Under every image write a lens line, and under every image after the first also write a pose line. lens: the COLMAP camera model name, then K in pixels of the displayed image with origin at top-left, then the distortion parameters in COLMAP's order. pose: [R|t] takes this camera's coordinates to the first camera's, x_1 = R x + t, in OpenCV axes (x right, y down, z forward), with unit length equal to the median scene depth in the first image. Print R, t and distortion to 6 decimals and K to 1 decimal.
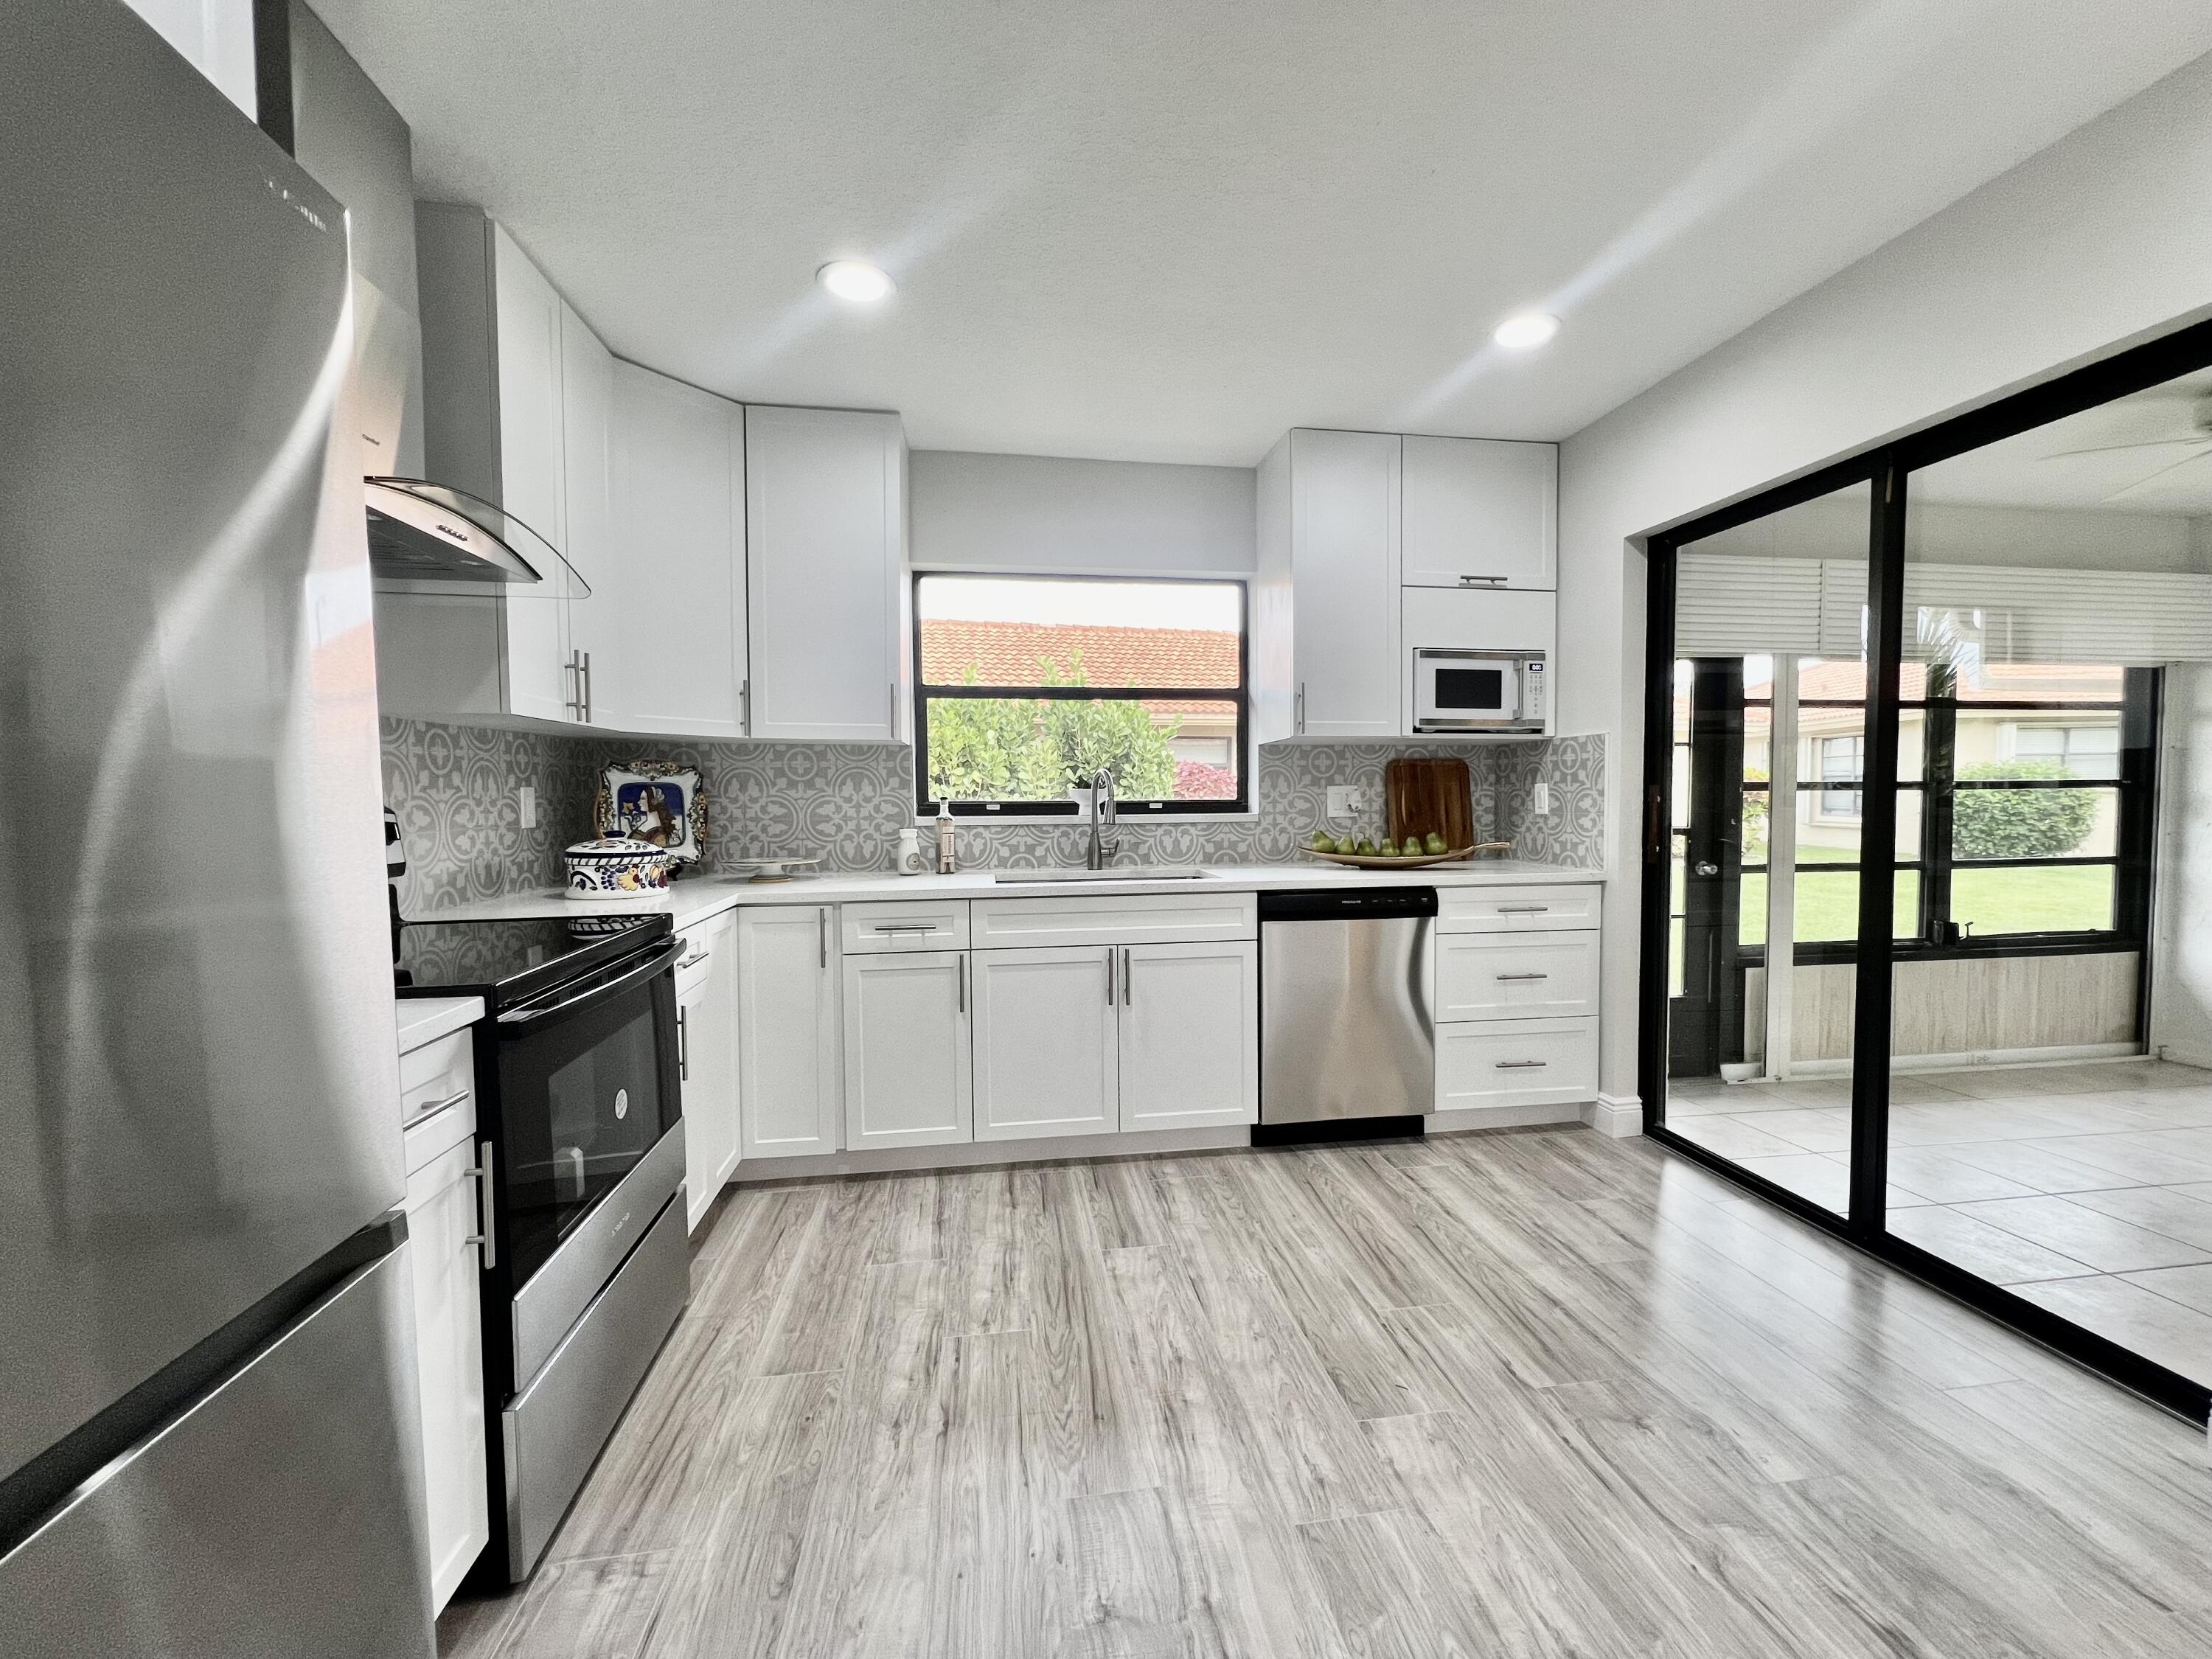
lens RADIAL K [[893.0, 0, 1116.6], [0, 893.0, 828.5], [0, 0, 1]] dist [-0.003534, 0.002031]
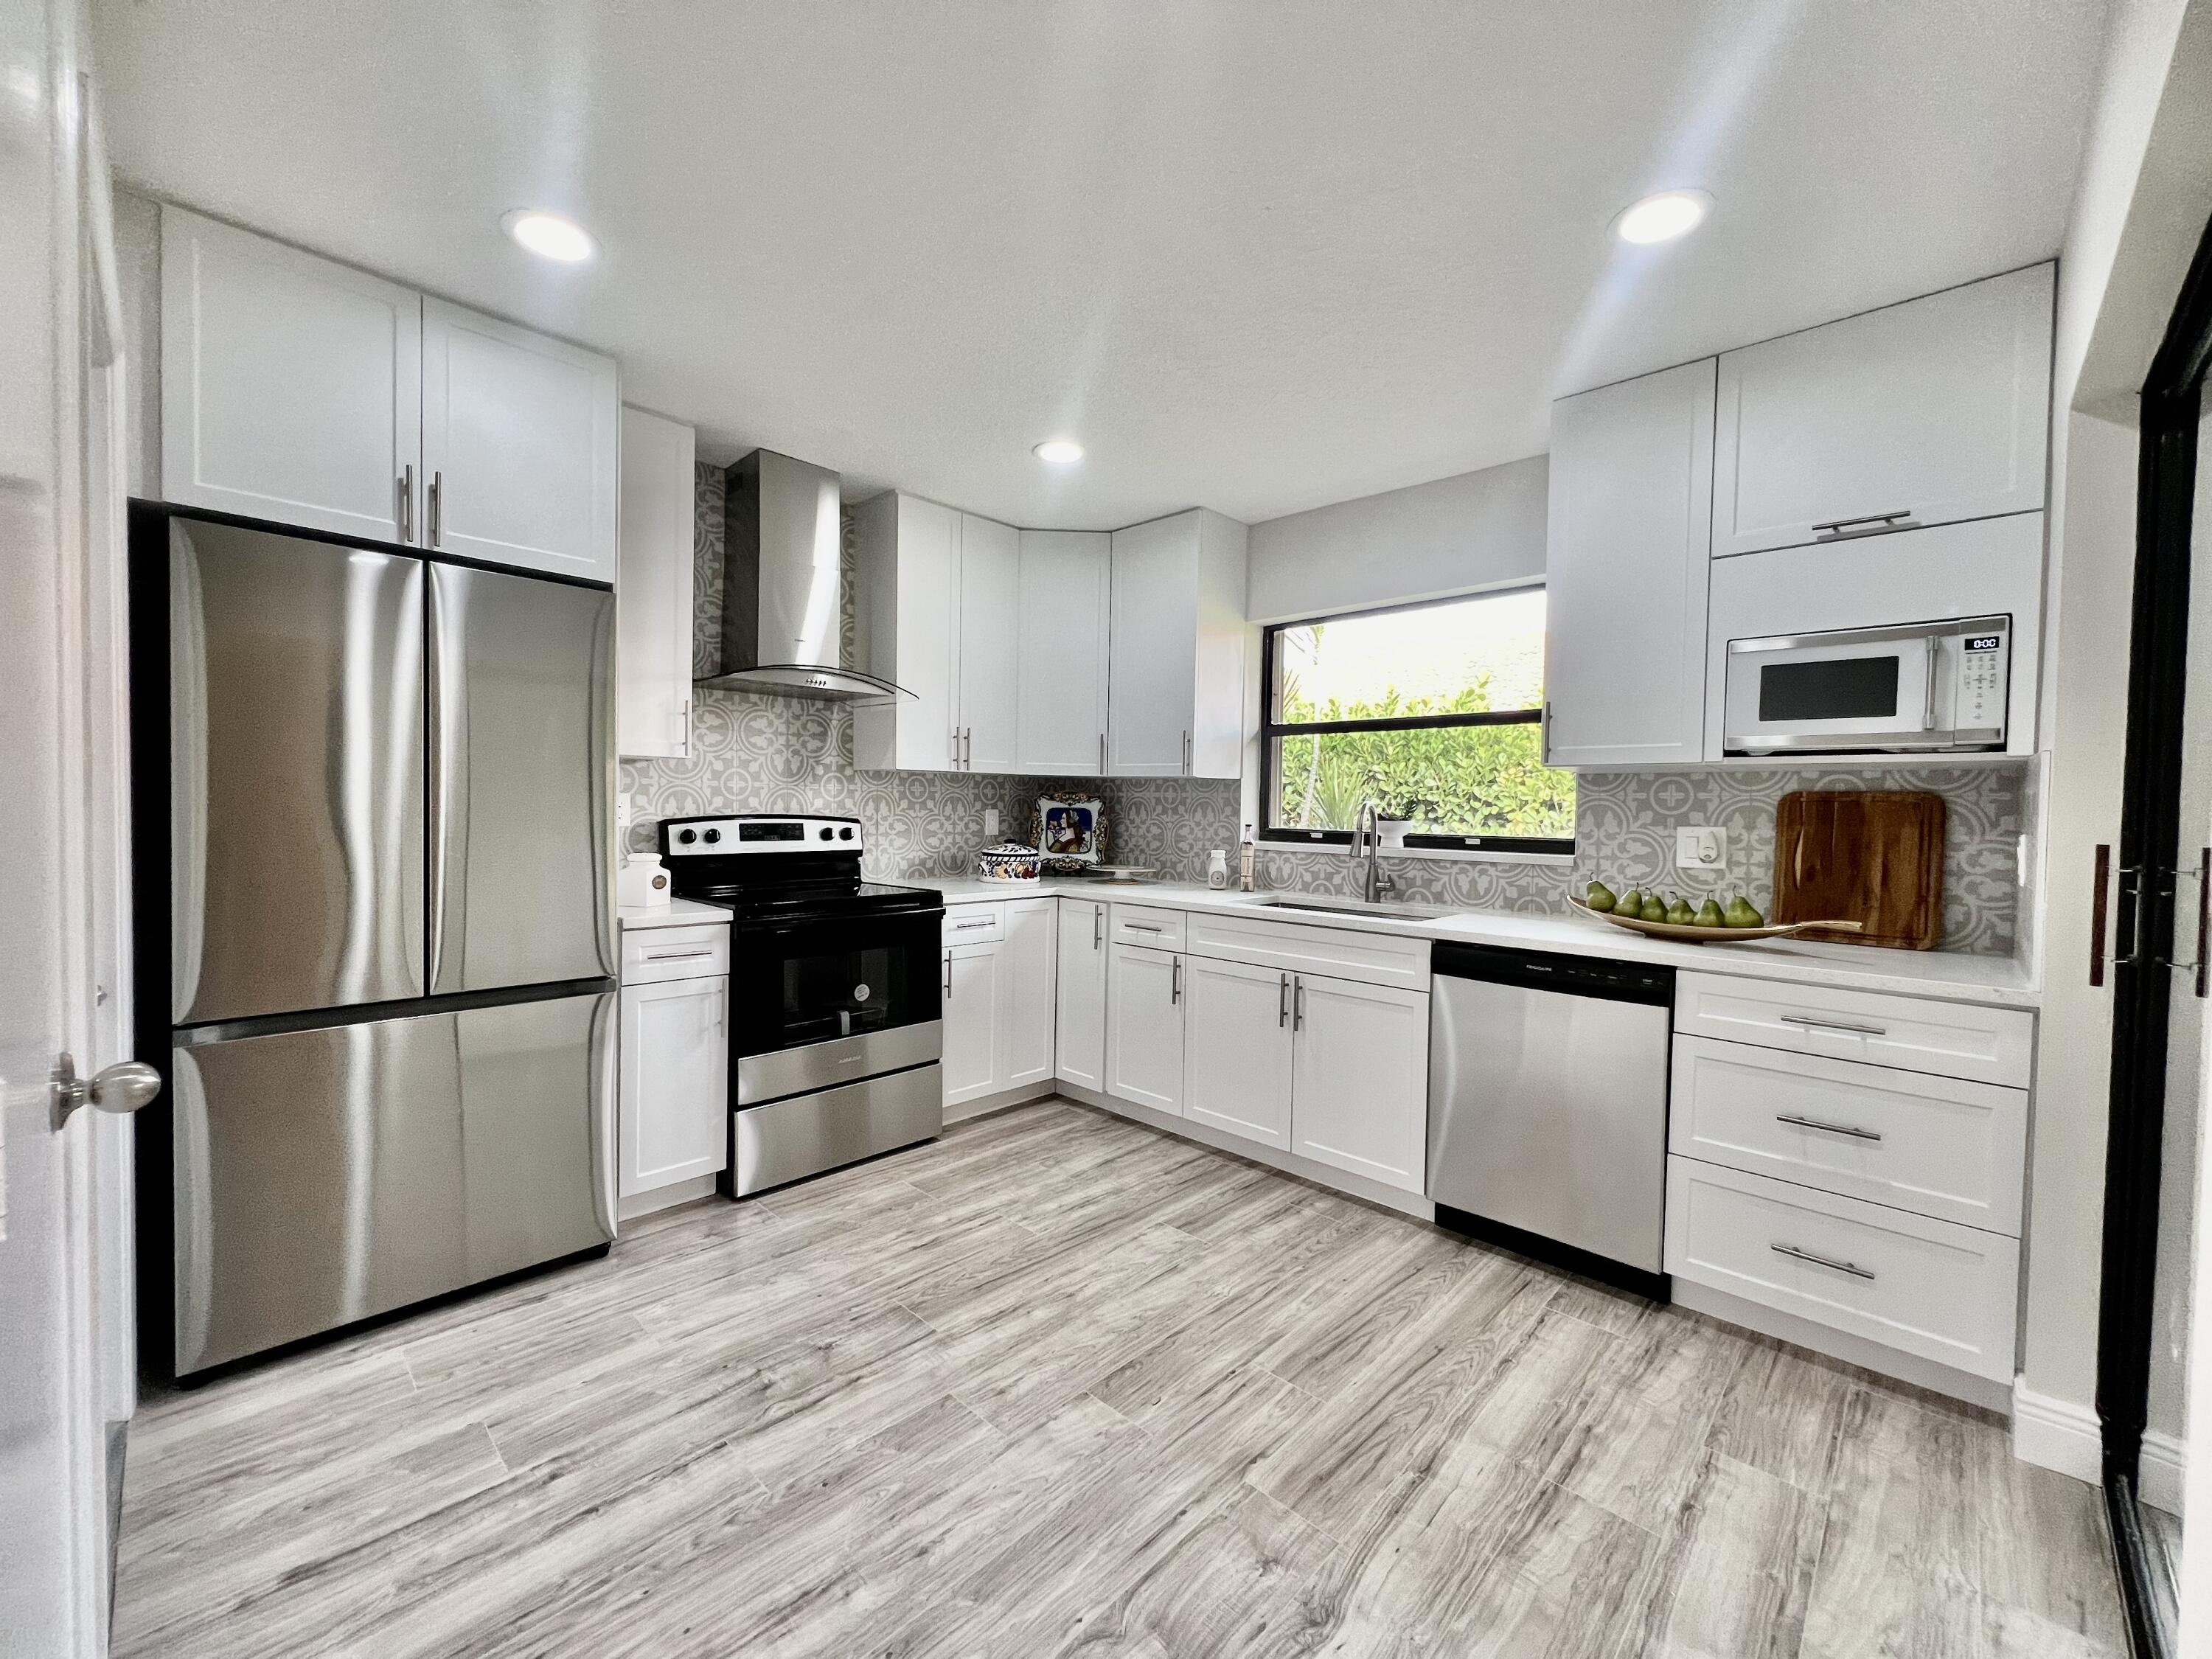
lens RADIAL K [[893.0, 0, 1105.9], [0, 893.0, 827.1], [0, 0, 1]] dist [-0.003534, 0.002031]
pose [[0.606586, 0.034894, -0.794252, 0.708040], [-0.053618, 0.998557, 0.002921, -0.029706], [0.793208, 0.040815, 0.607582, 0.190123]]
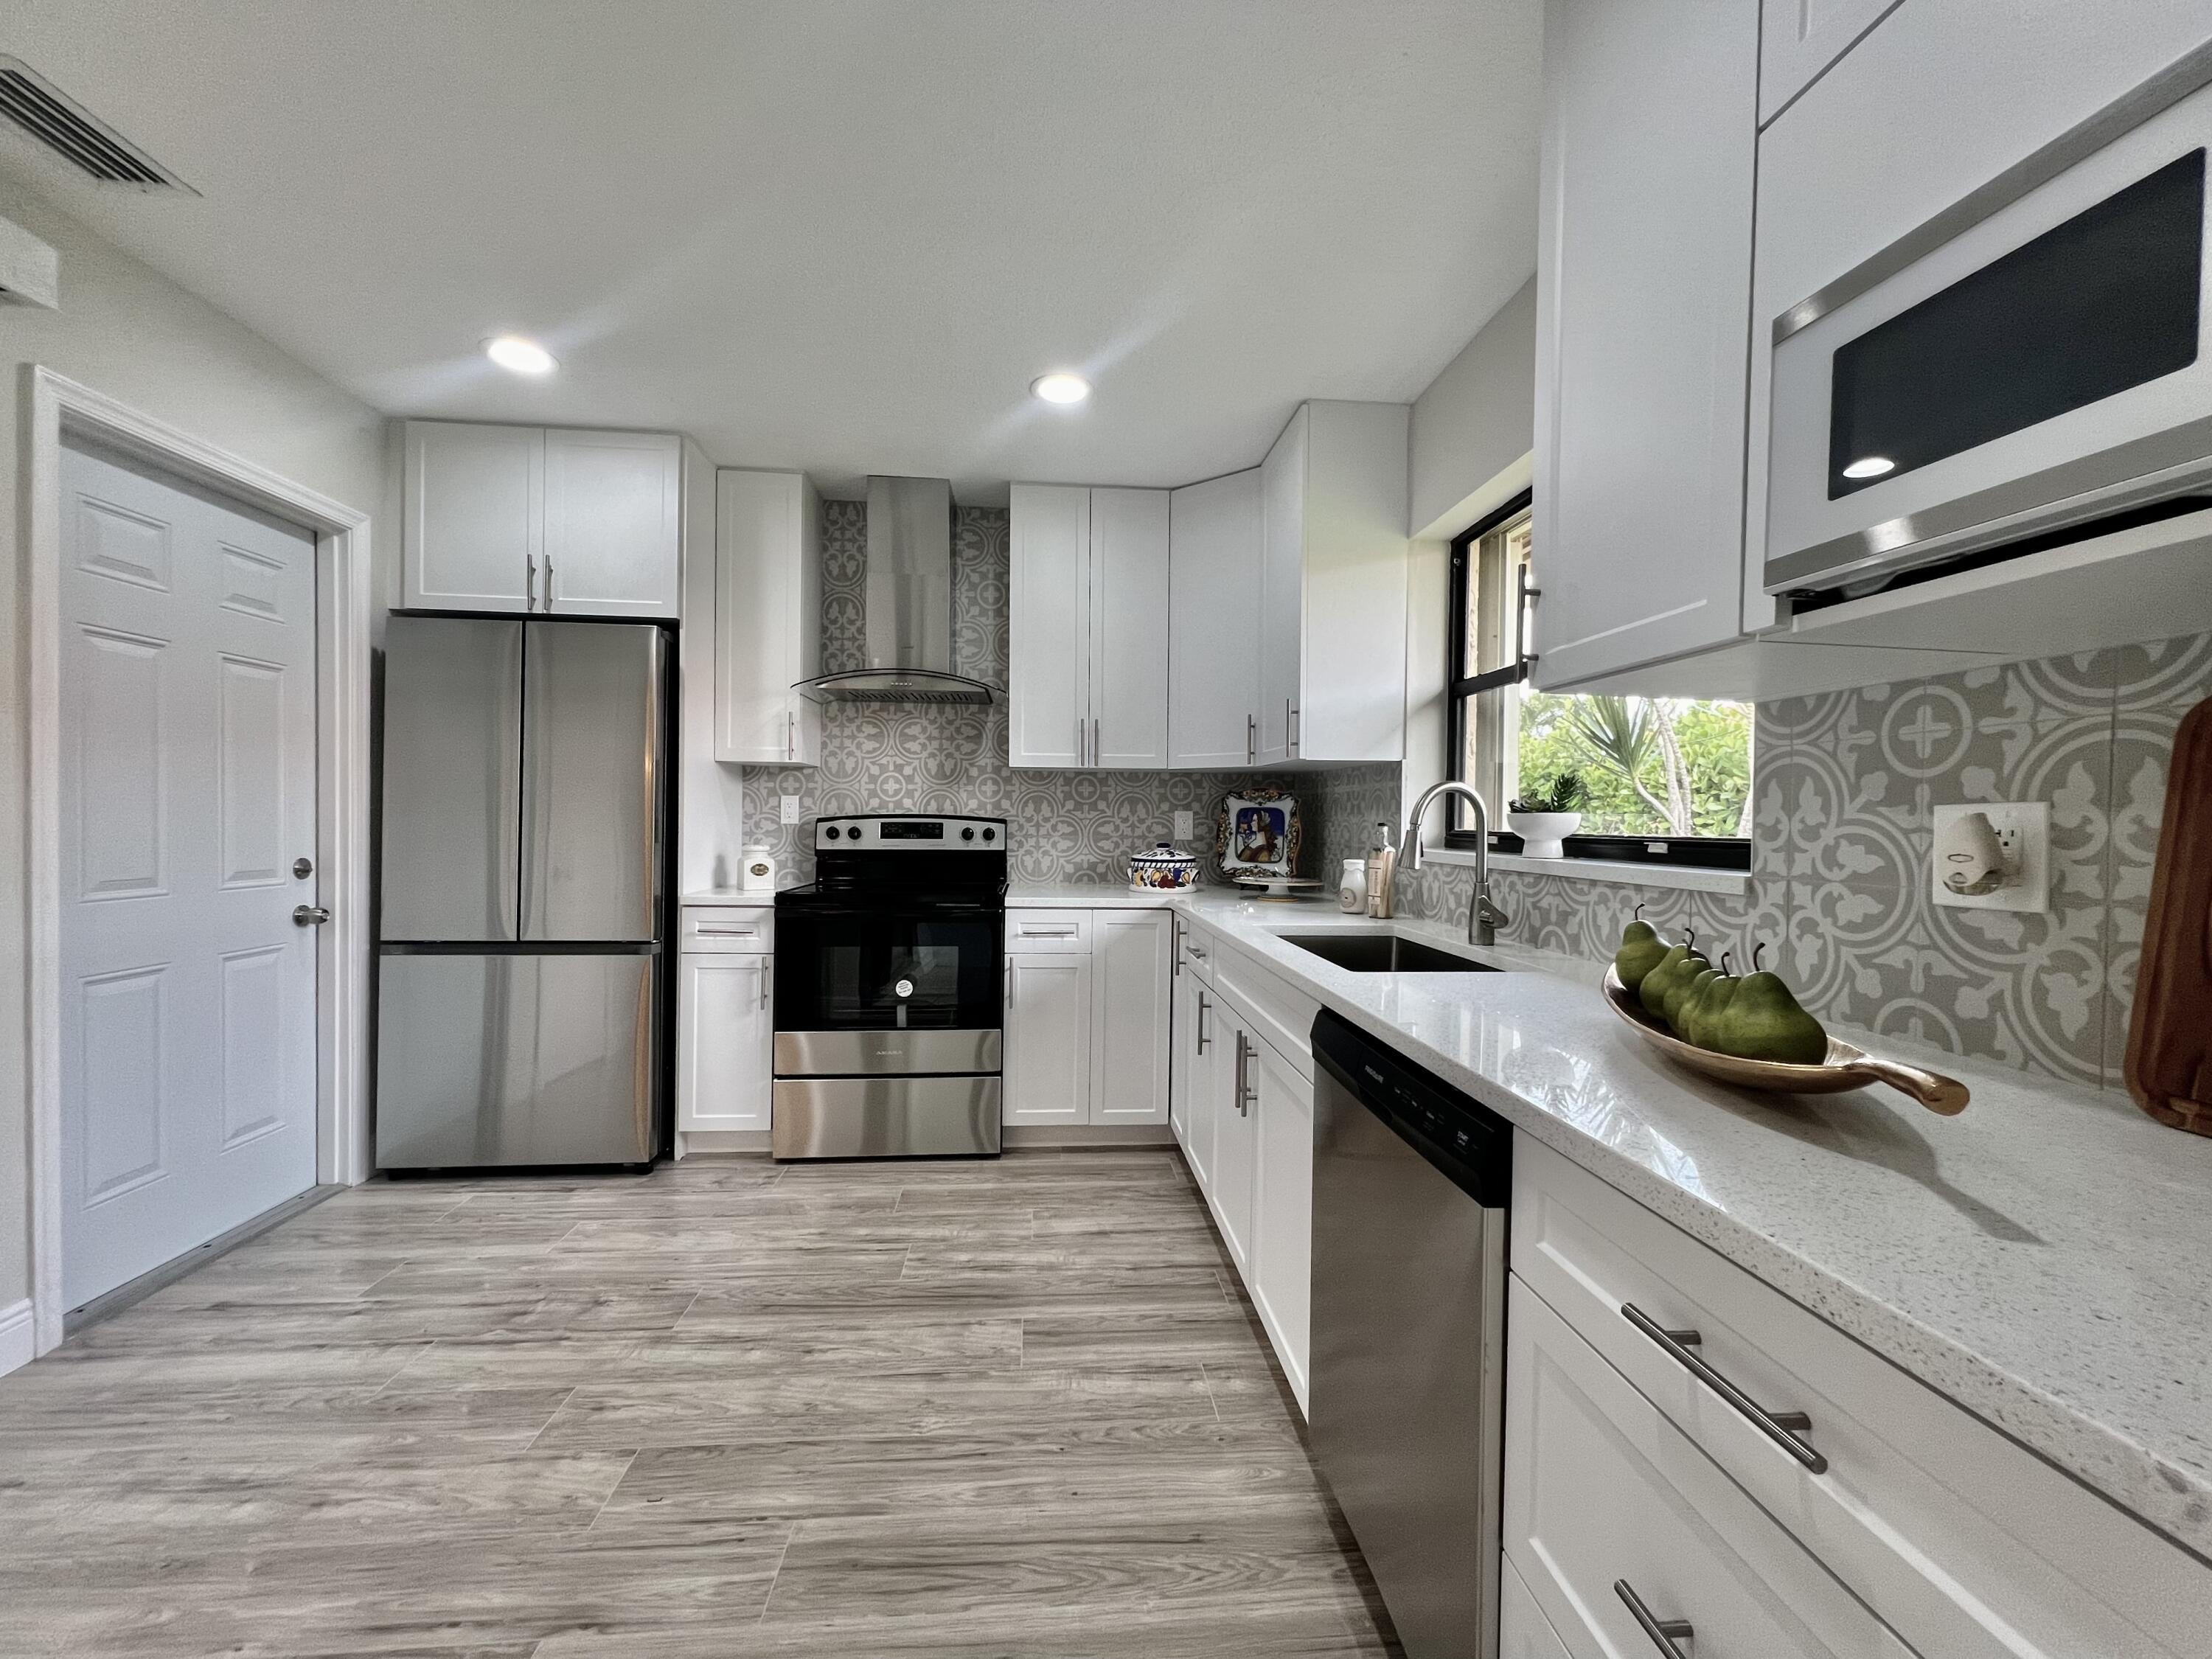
lens RADIAL K [[893.0, 0, 1103.2], [0, 893.0, 826.9], [0, 0, 1]] dist [-0.003534, 0.002031]
pose [[-0.069033, 0.014531, -0.997509, 0.739221], [-0.053029, 0.998427, 0.018214, -0.038985], [0.996204, 0.054154, -0.068154, 0.944874]]
